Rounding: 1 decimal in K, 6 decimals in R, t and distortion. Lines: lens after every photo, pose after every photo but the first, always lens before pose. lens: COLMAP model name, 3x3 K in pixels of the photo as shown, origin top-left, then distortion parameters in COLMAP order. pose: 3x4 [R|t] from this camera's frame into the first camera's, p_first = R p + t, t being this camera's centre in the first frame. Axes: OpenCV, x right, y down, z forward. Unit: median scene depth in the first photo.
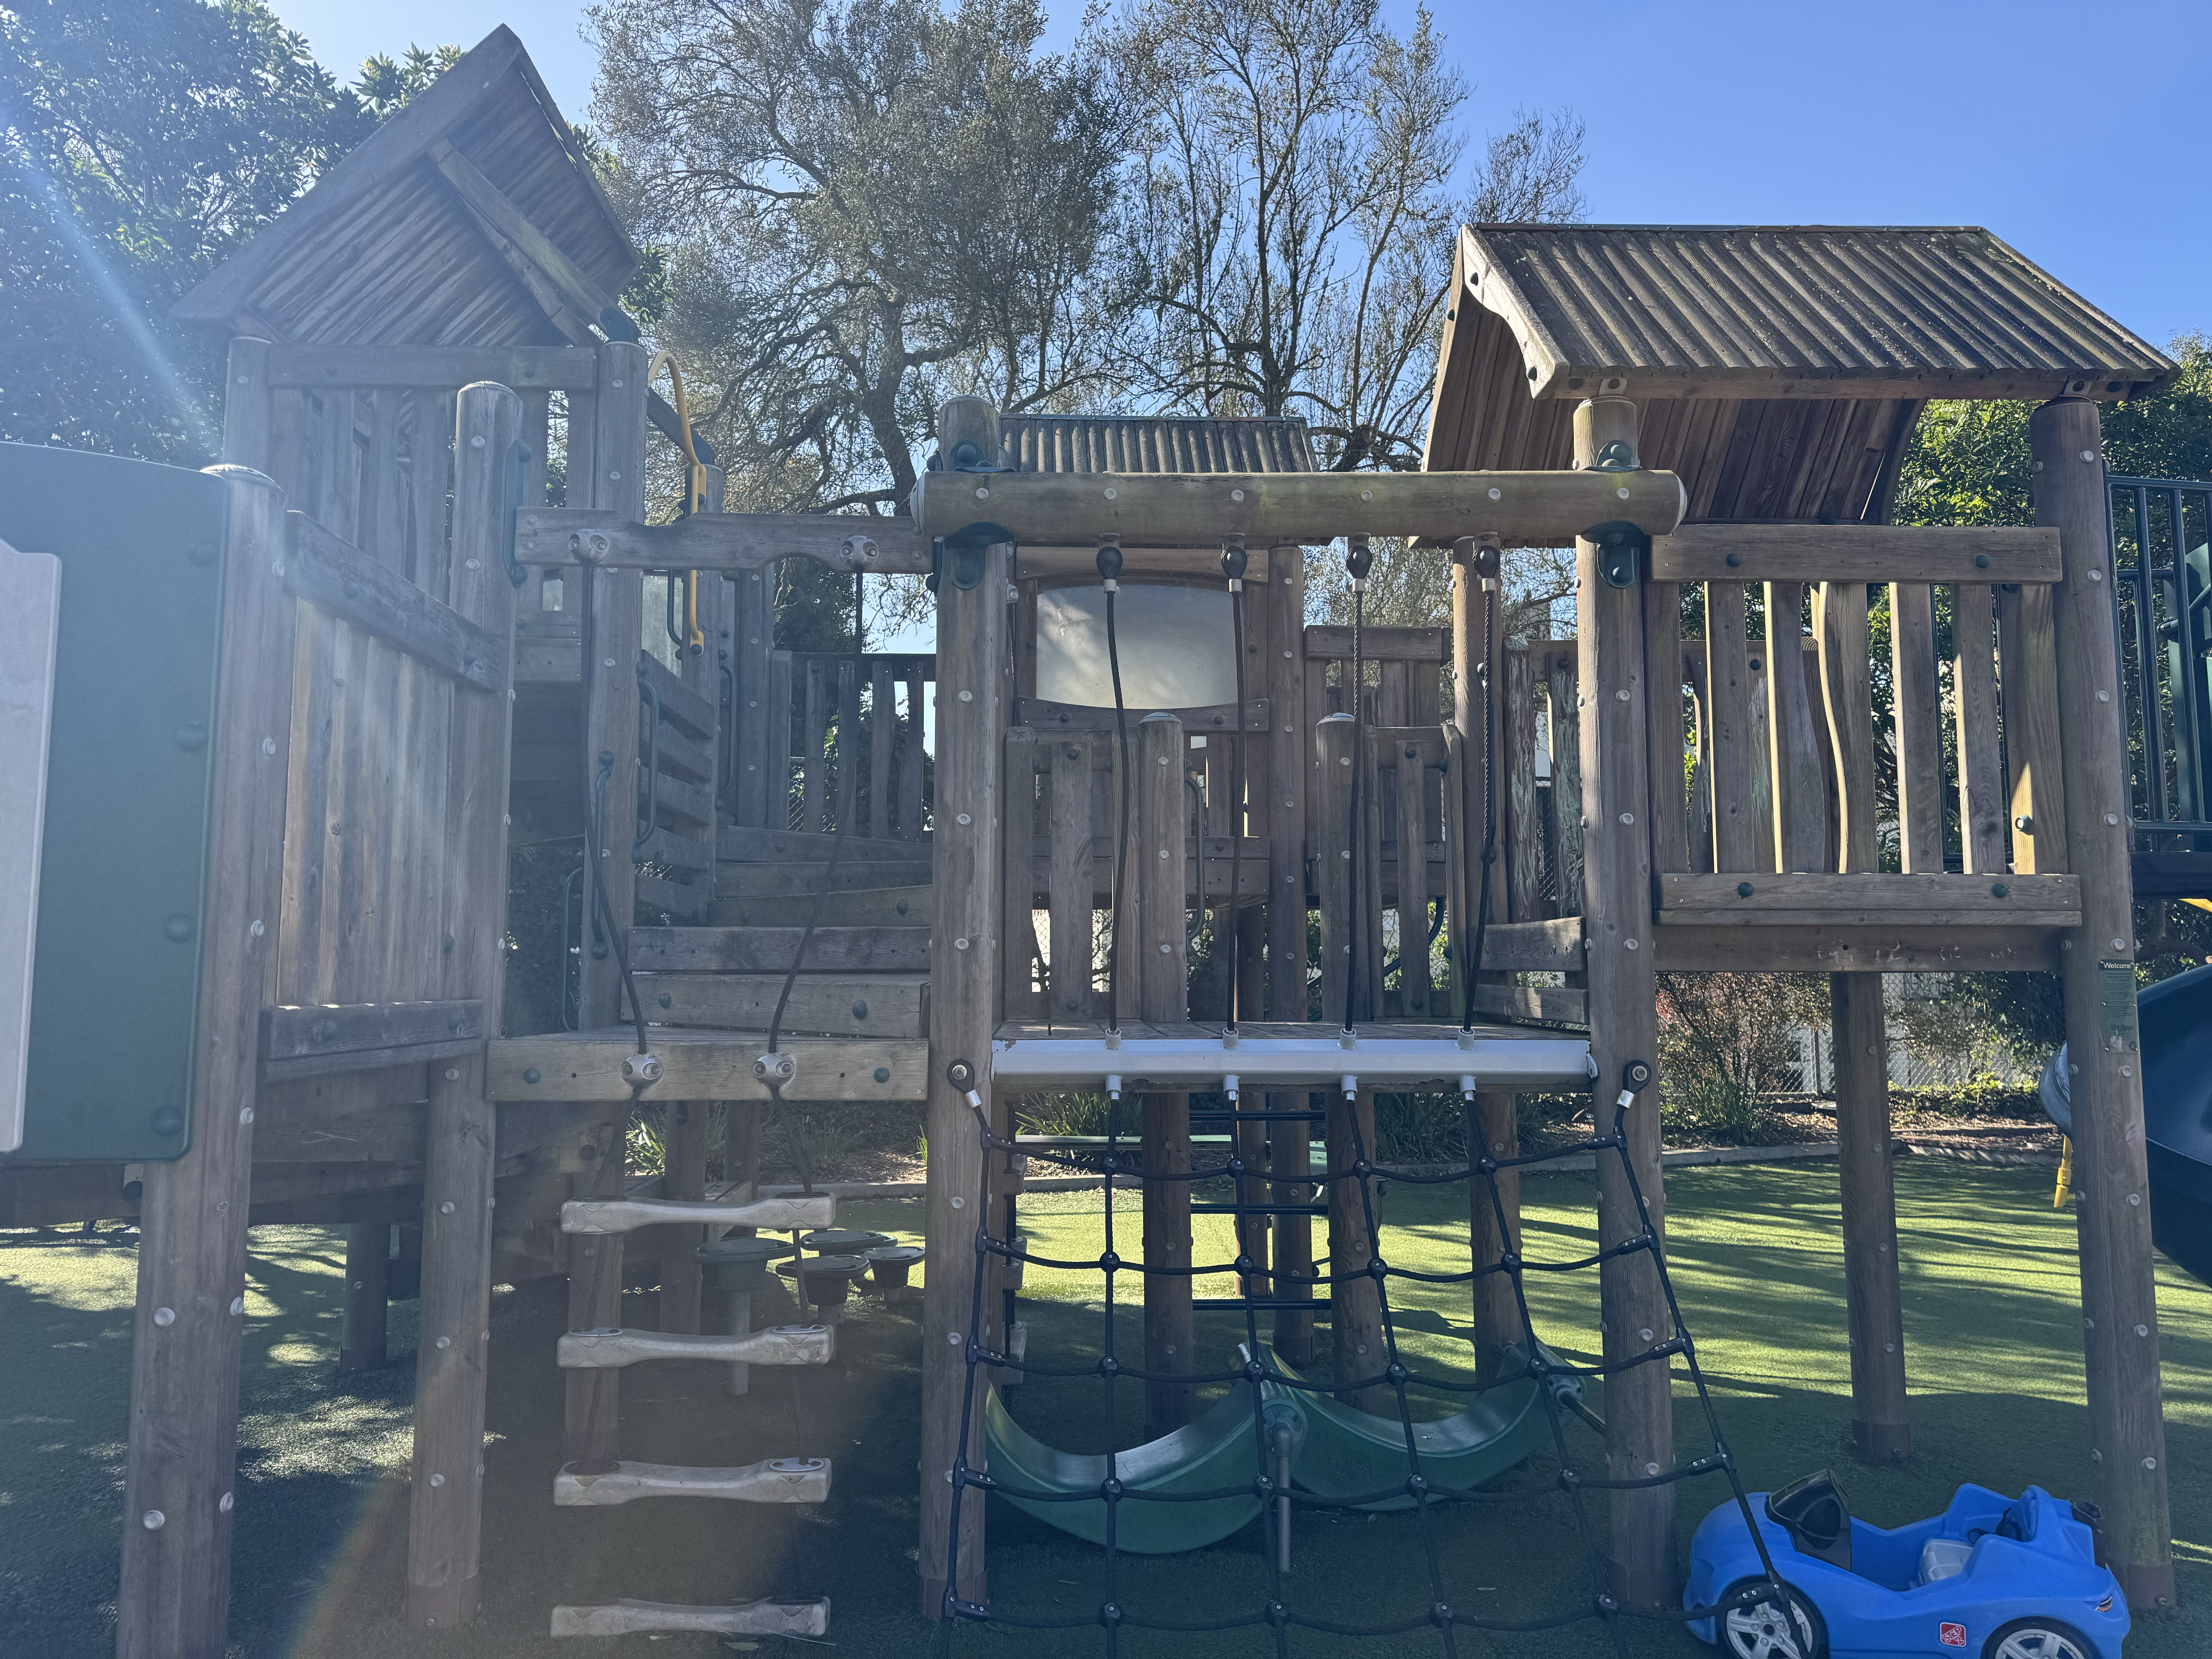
lens RADIAL K [[1568.3, 0, 1112.1], [0, 1568.3, 840.3], [0, 0, 1]] dist [0.105093, -0.145569]
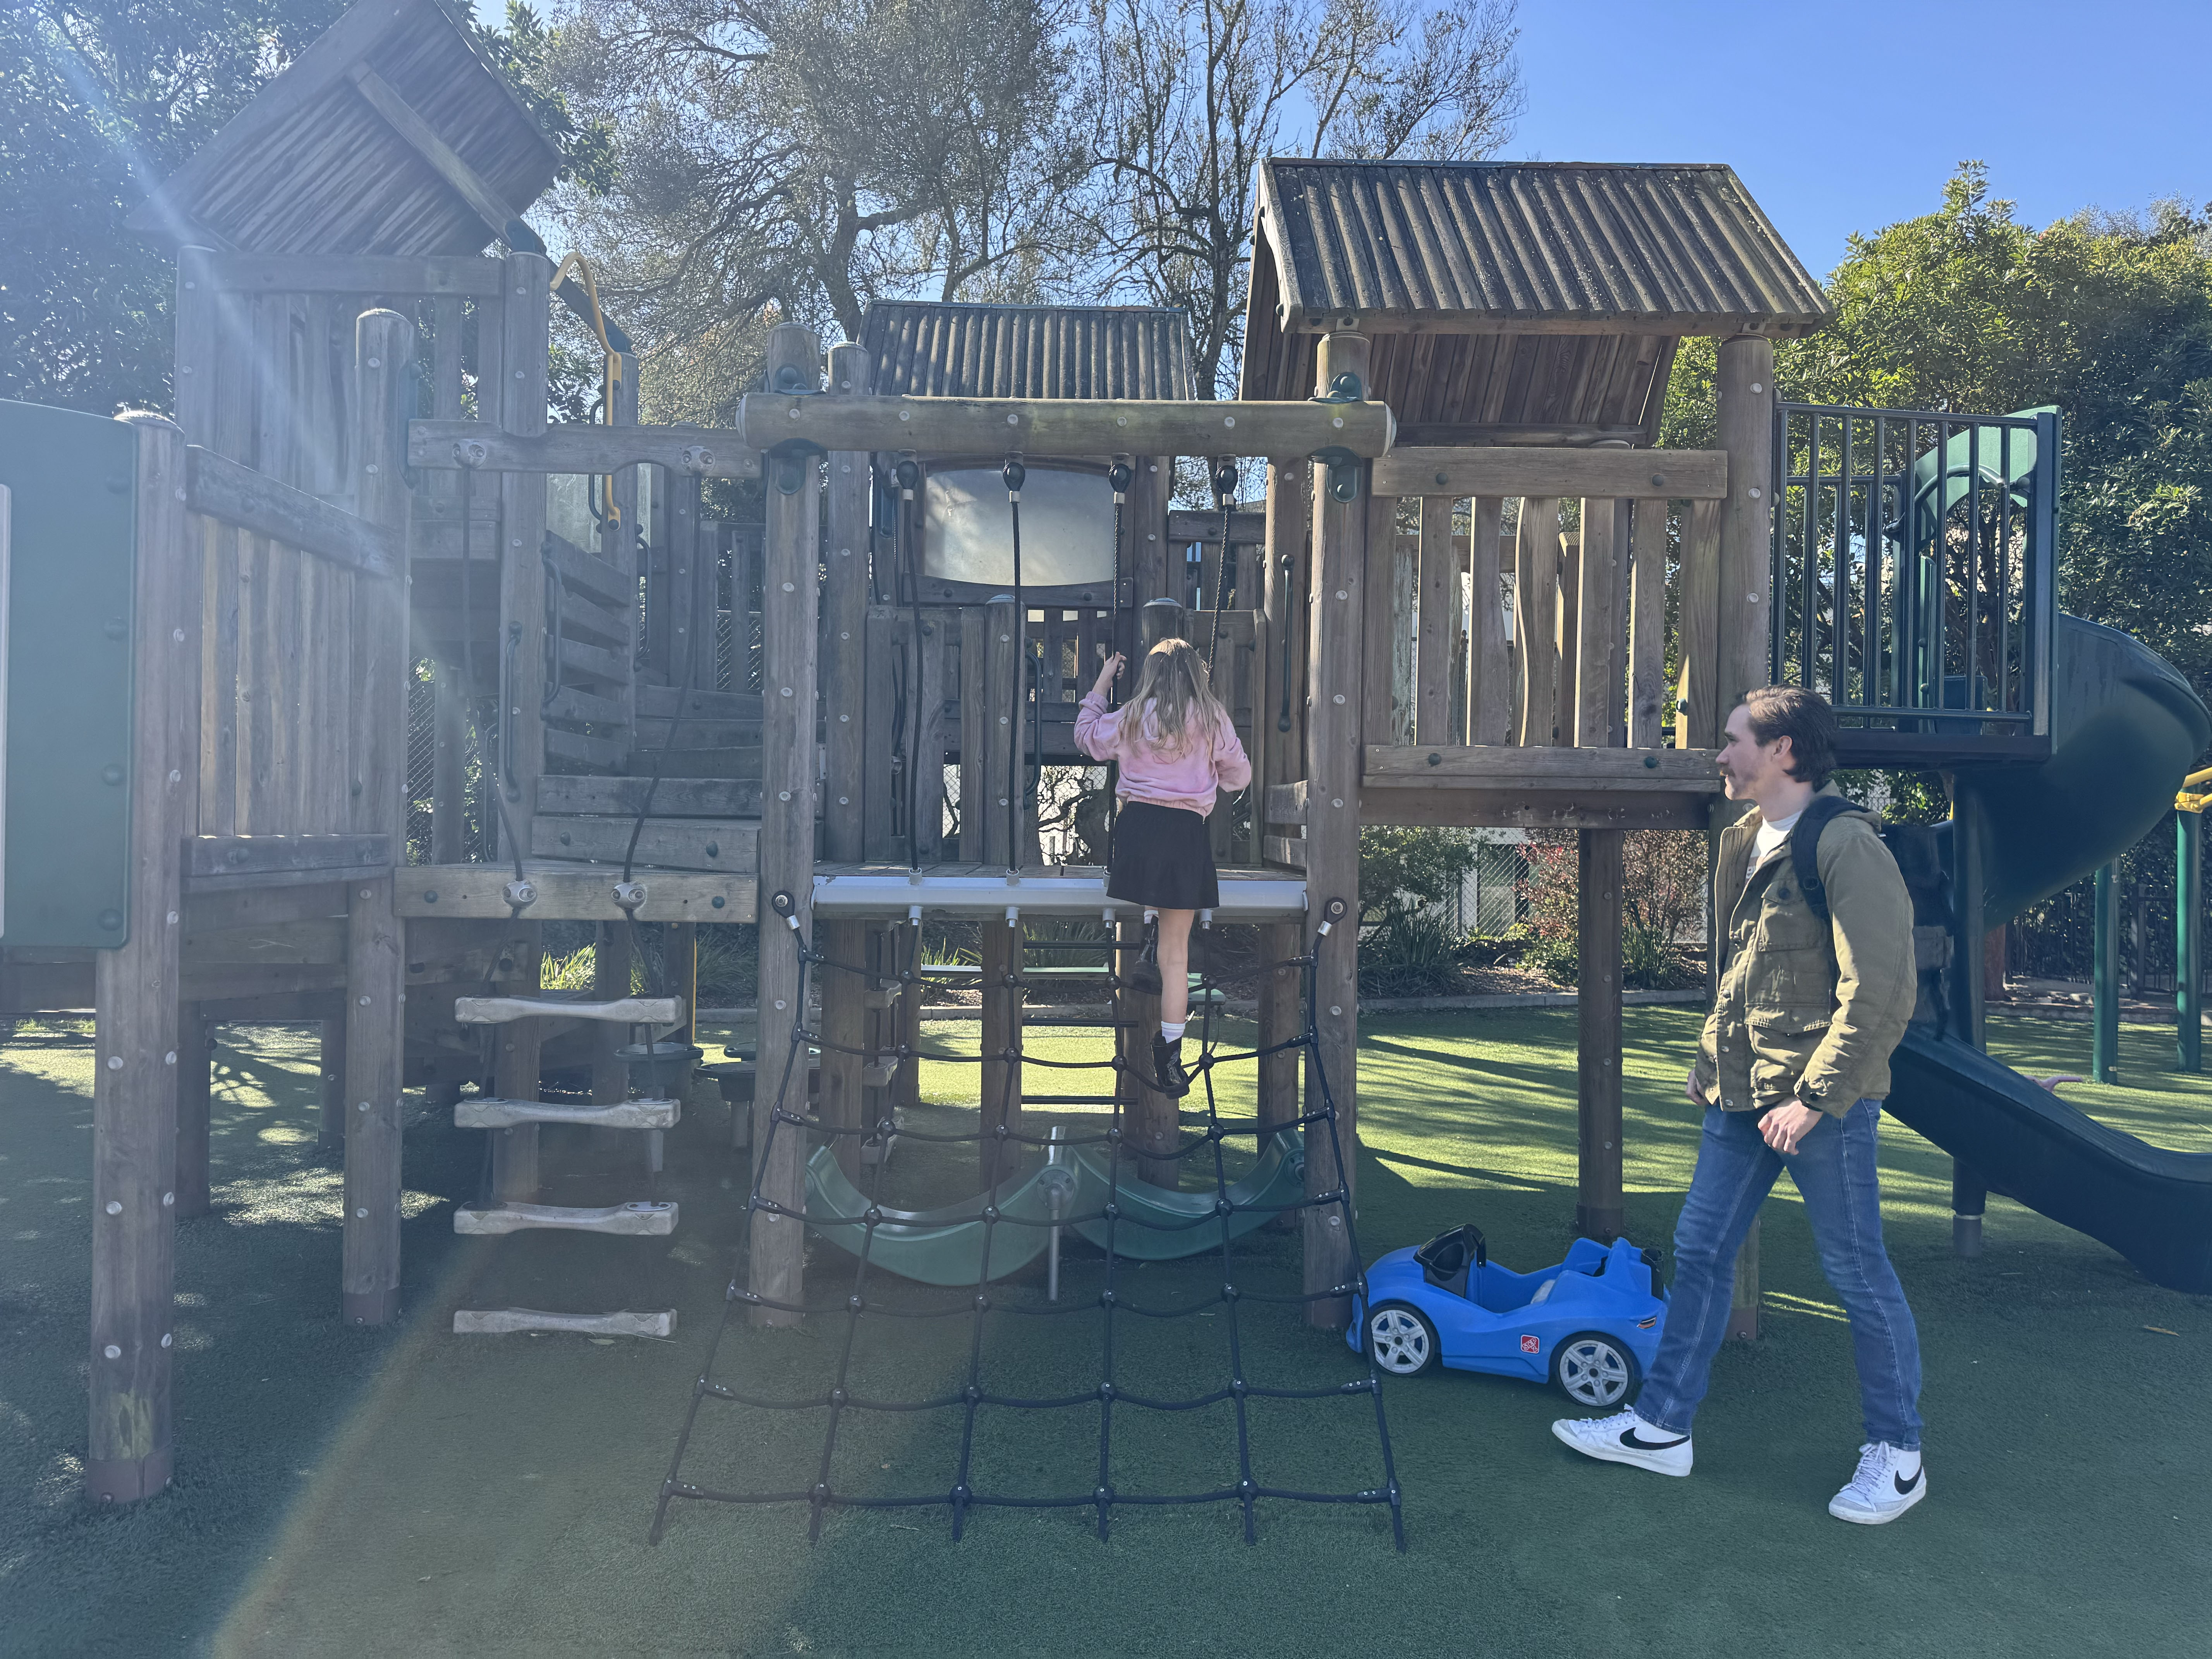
lens RADIAL K [[1568.3, 0, 1112.1], [0, 1568.3, 840.3], [0, 0, 1]] dist [0.105093, -0.145569]
pose [[0.999763, 0.014688, -0.016071, 0.166607], [-0.013082, 0.995311, 0.095834, -0.018362], [0.017403, -0.095601, 0.995268, -0.193415]]
